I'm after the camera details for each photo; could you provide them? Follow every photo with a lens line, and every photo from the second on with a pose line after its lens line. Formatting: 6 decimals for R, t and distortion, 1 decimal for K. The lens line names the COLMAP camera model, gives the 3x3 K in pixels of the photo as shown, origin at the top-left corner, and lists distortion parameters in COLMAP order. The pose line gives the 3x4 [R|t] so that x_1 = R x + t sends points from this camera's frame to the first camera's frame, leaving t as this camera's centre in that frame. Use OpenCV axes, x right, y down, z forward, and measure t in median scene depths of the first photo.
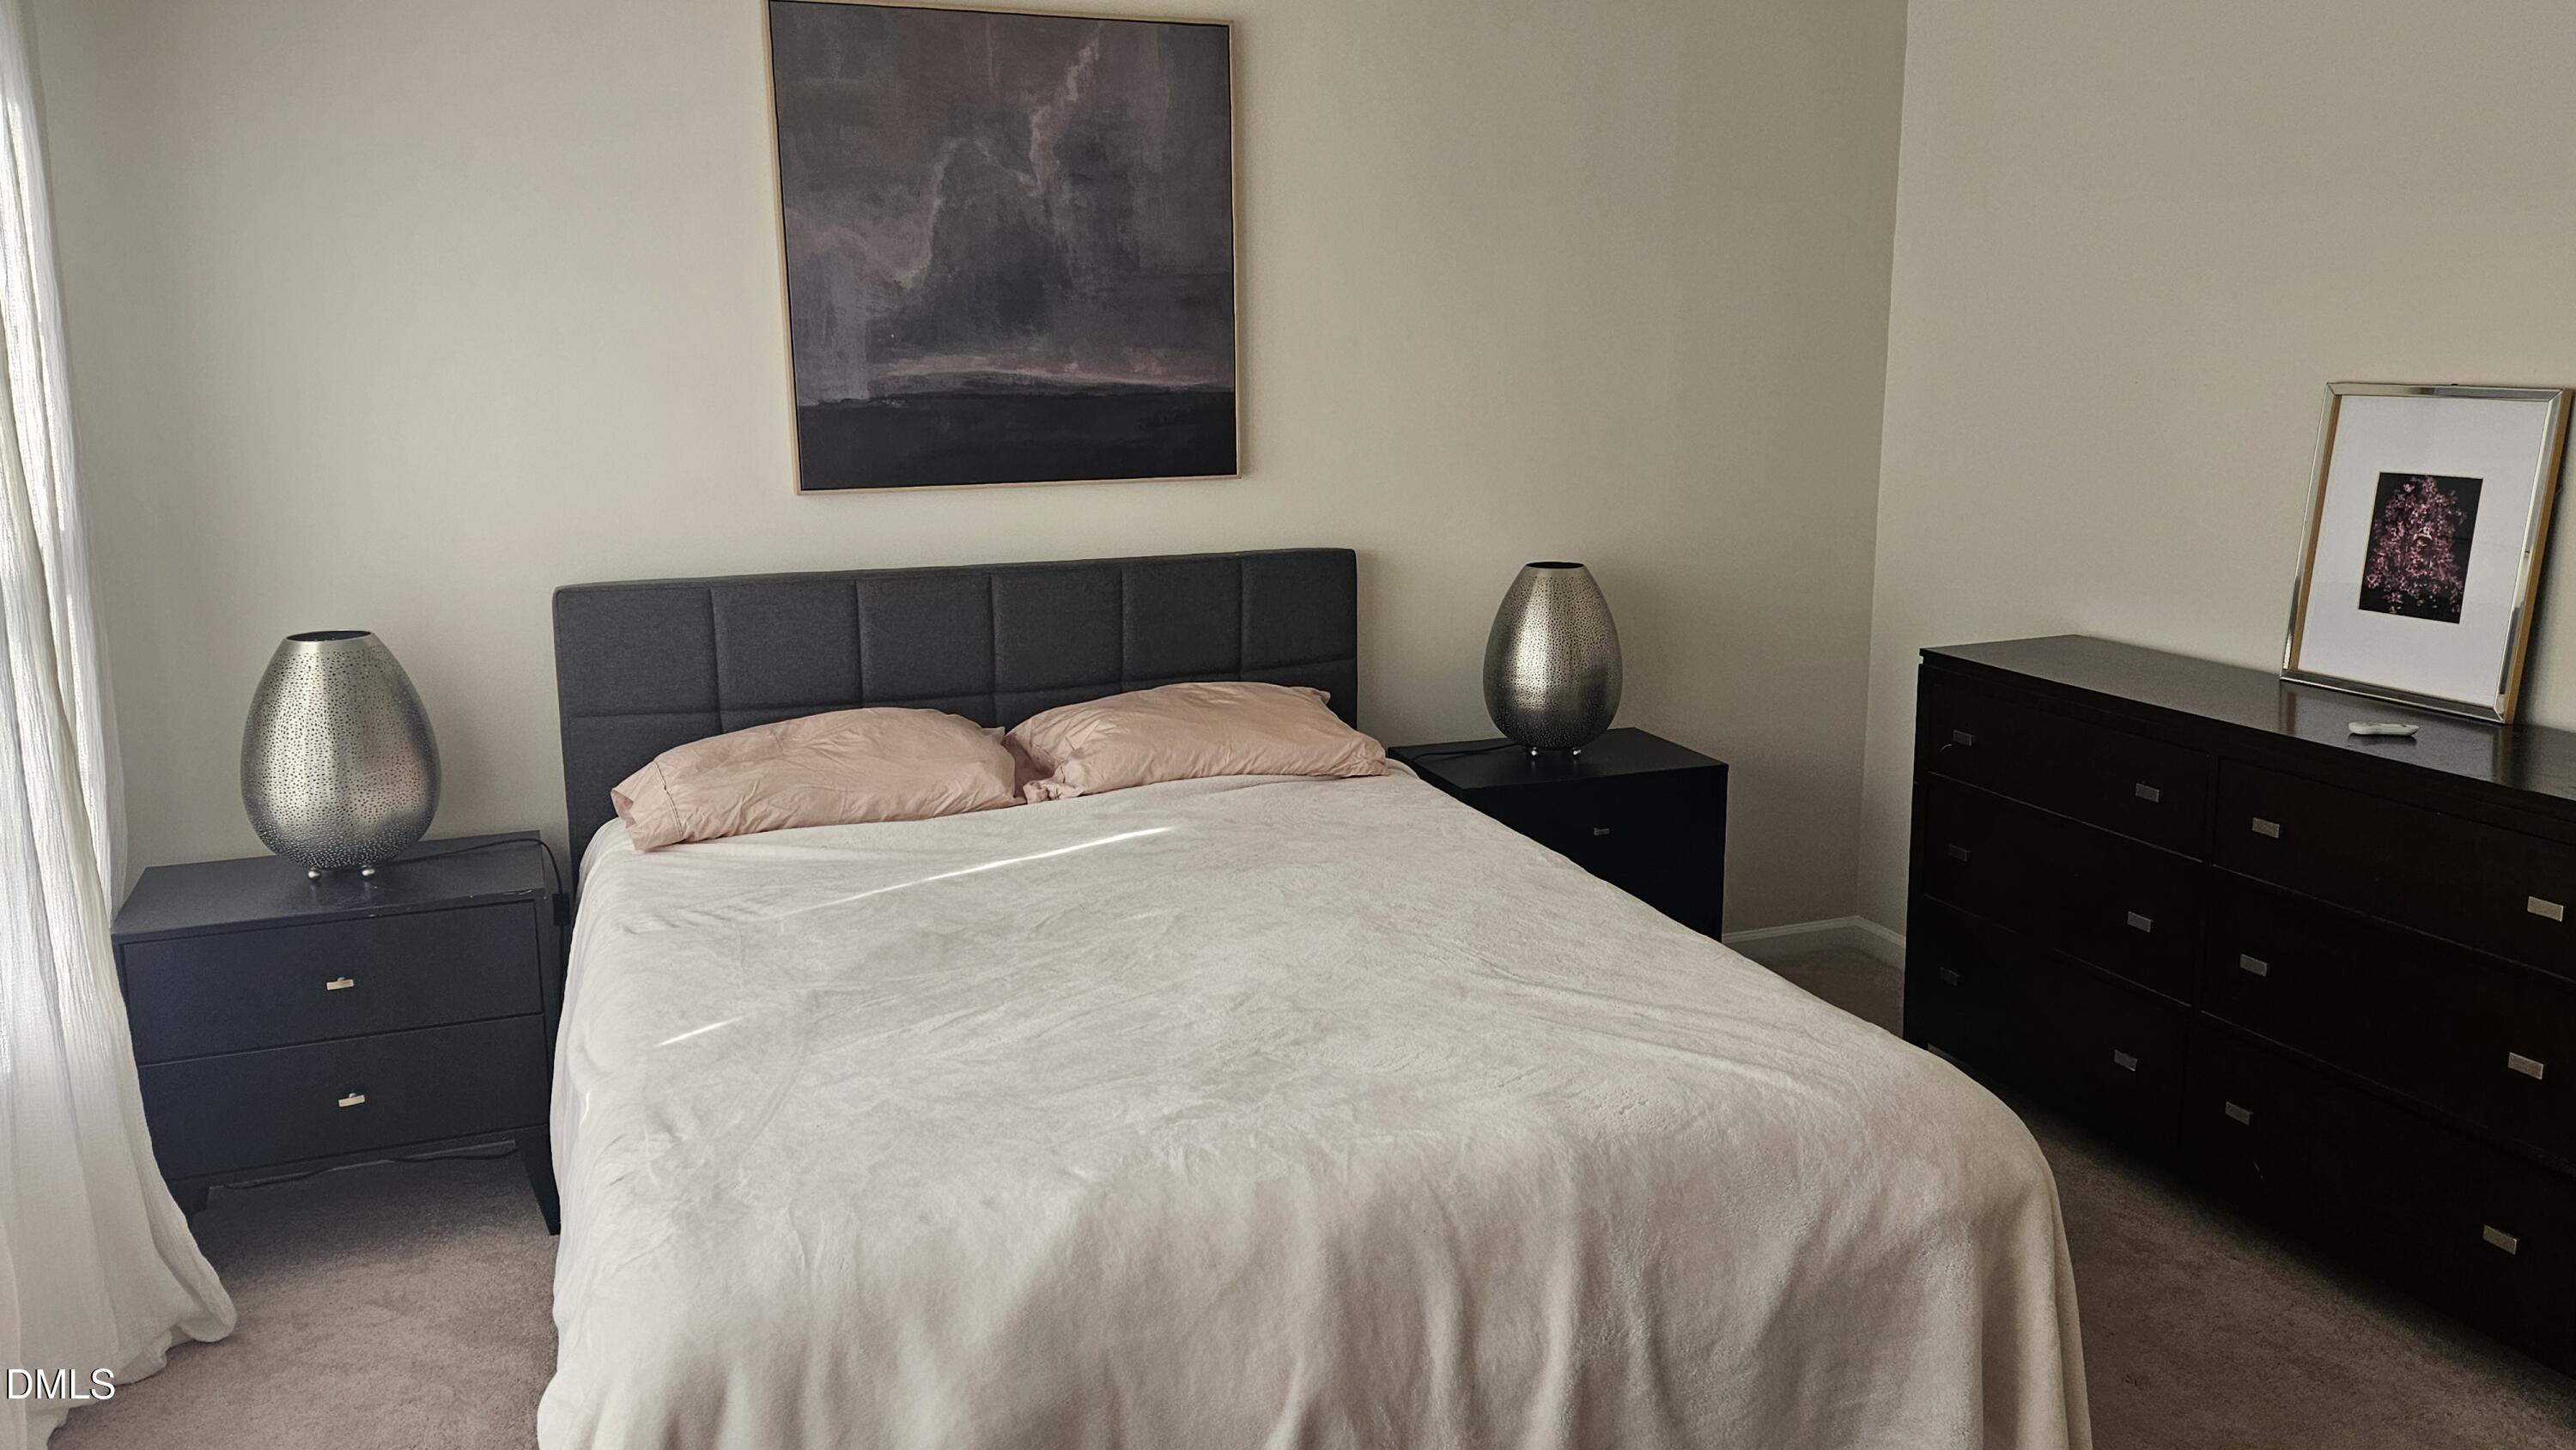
lens RADIAL K [[1843.9, 0, 1340.5], [0, 1843.9, 681.6], [0, 0, 1]] dist [0.074191, -0.071353]
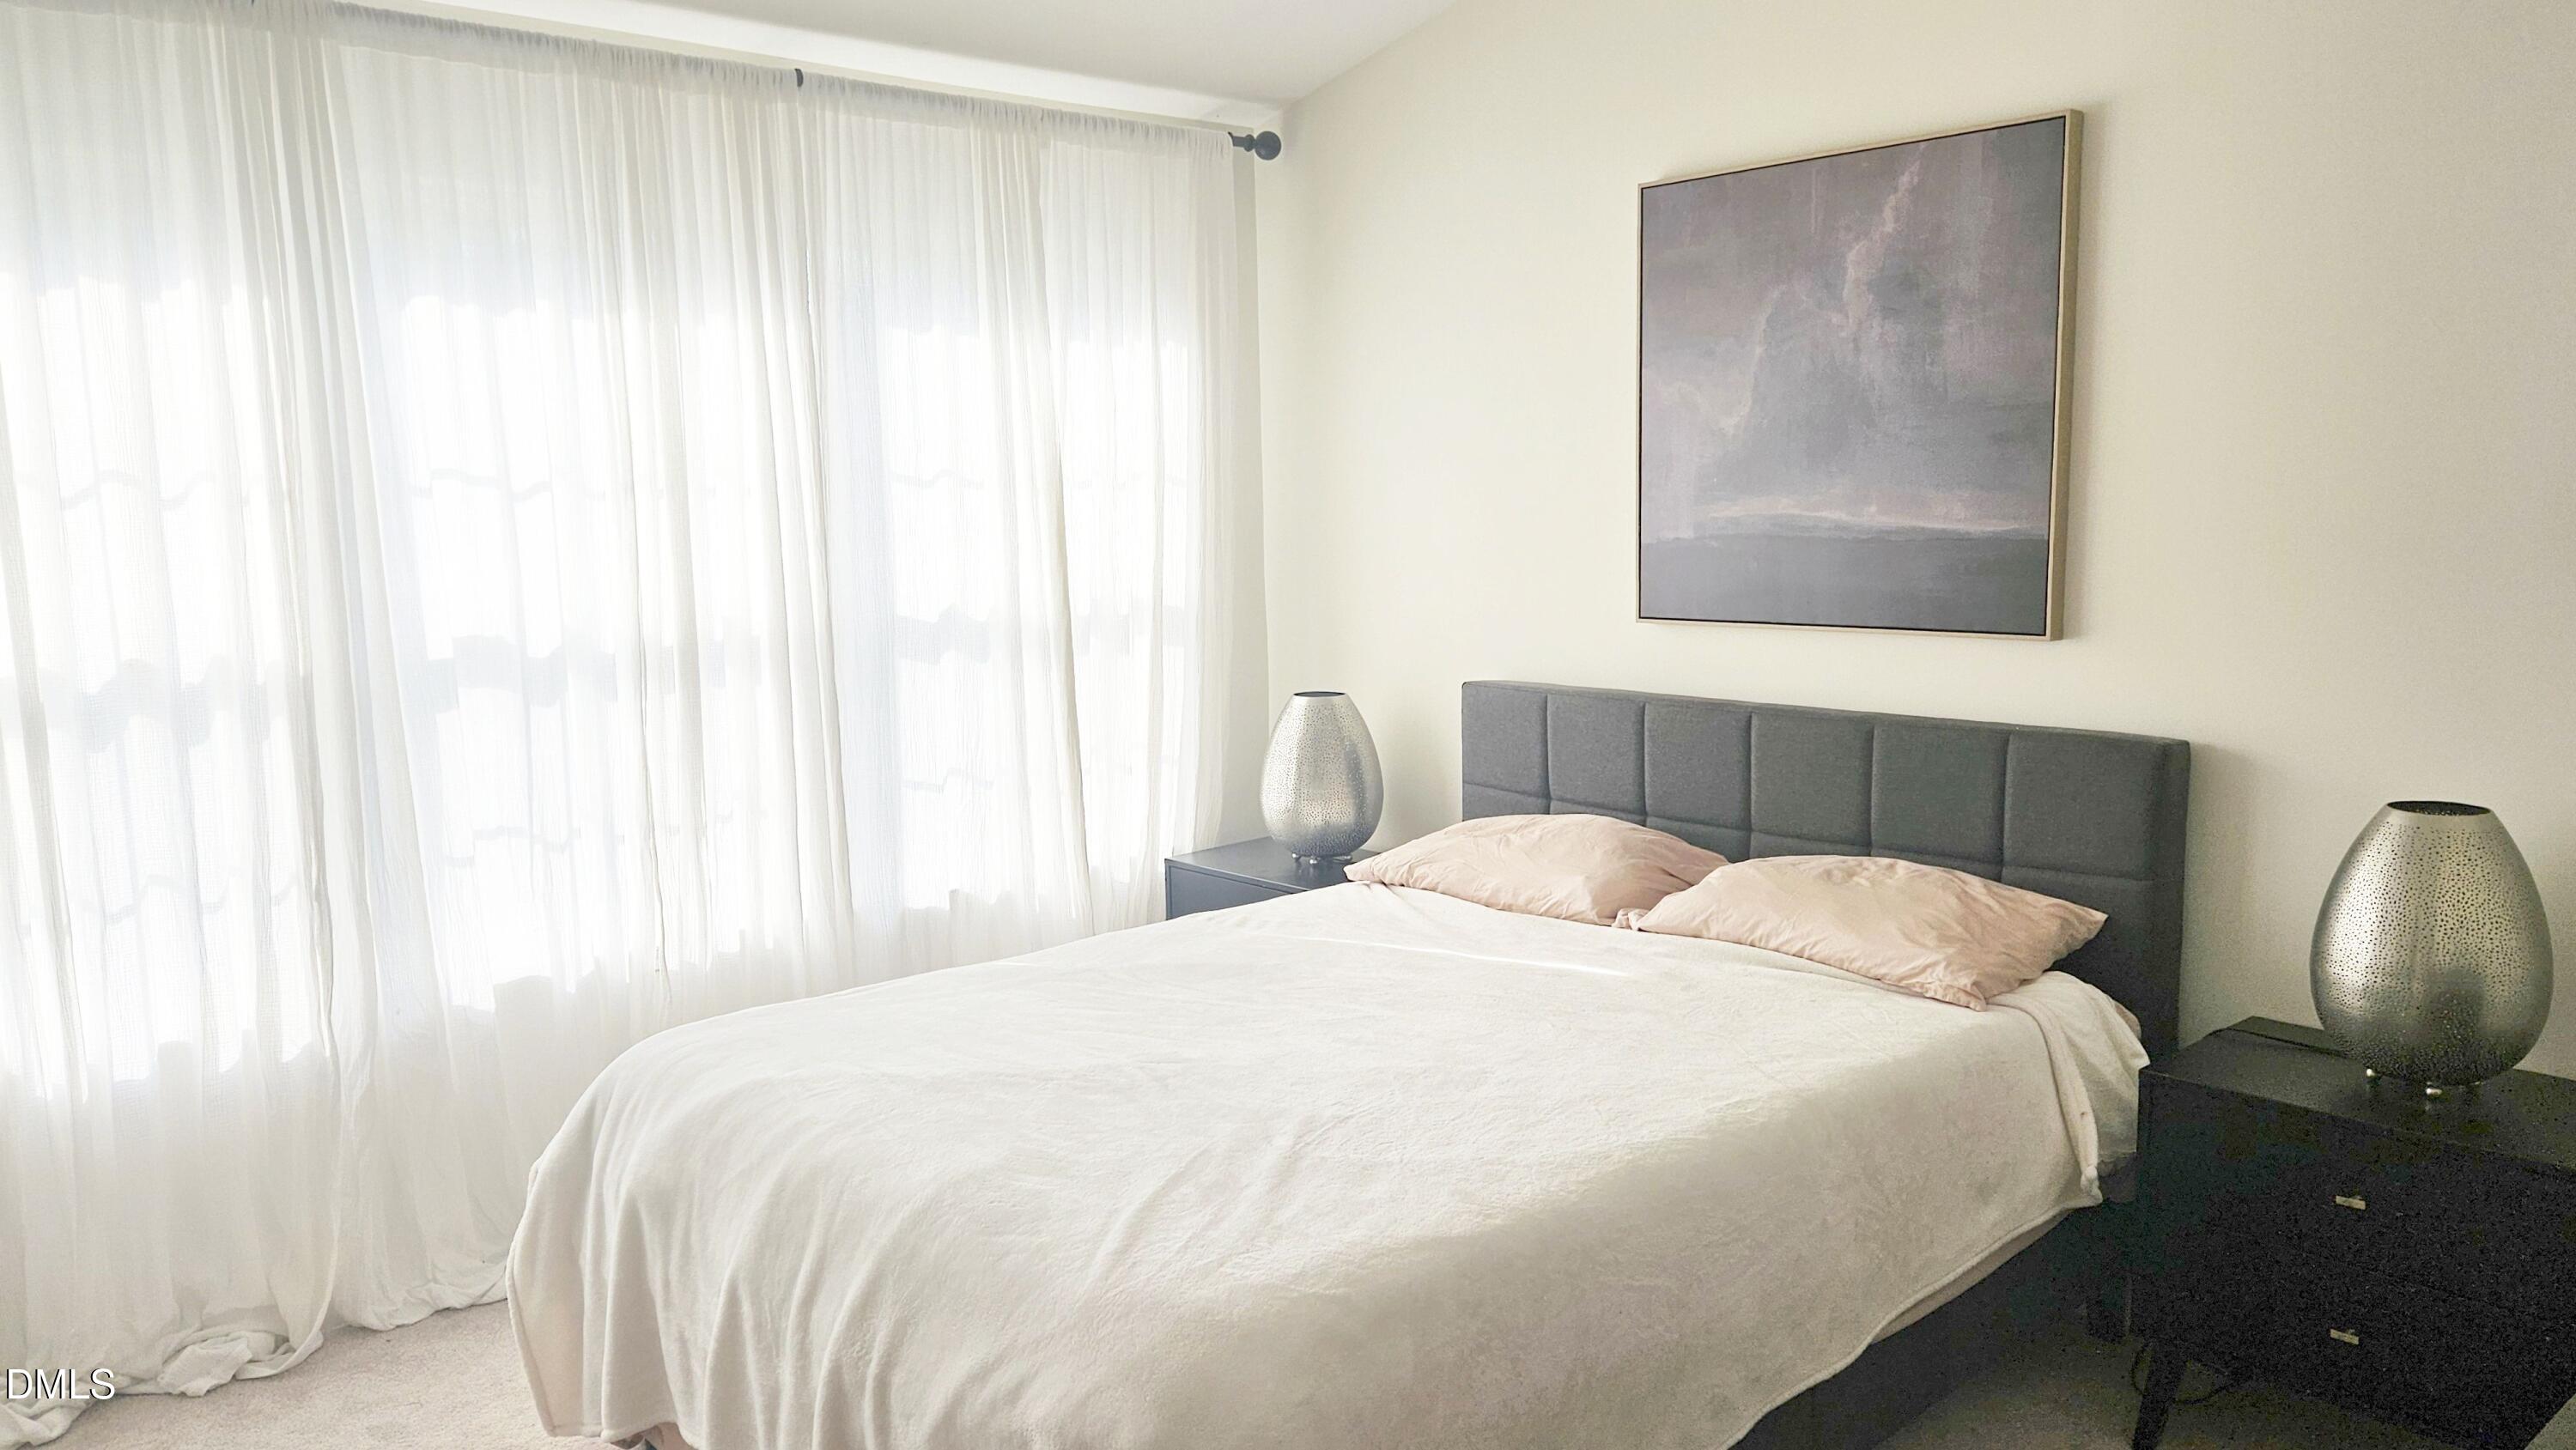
lens RADIAL K [[1843.9, 0, 1308.4], [0, 1843.9, 739.3], [0, 0, 1]] dist [0.074191, -0.071353]
pose [[0.362062, 0.128358, -0.923274, 0.682830], [-0.156196, 0.984824, 0.075663, -0.085609], [0.918975, 0.116817, 0.376616, 0.412261]]
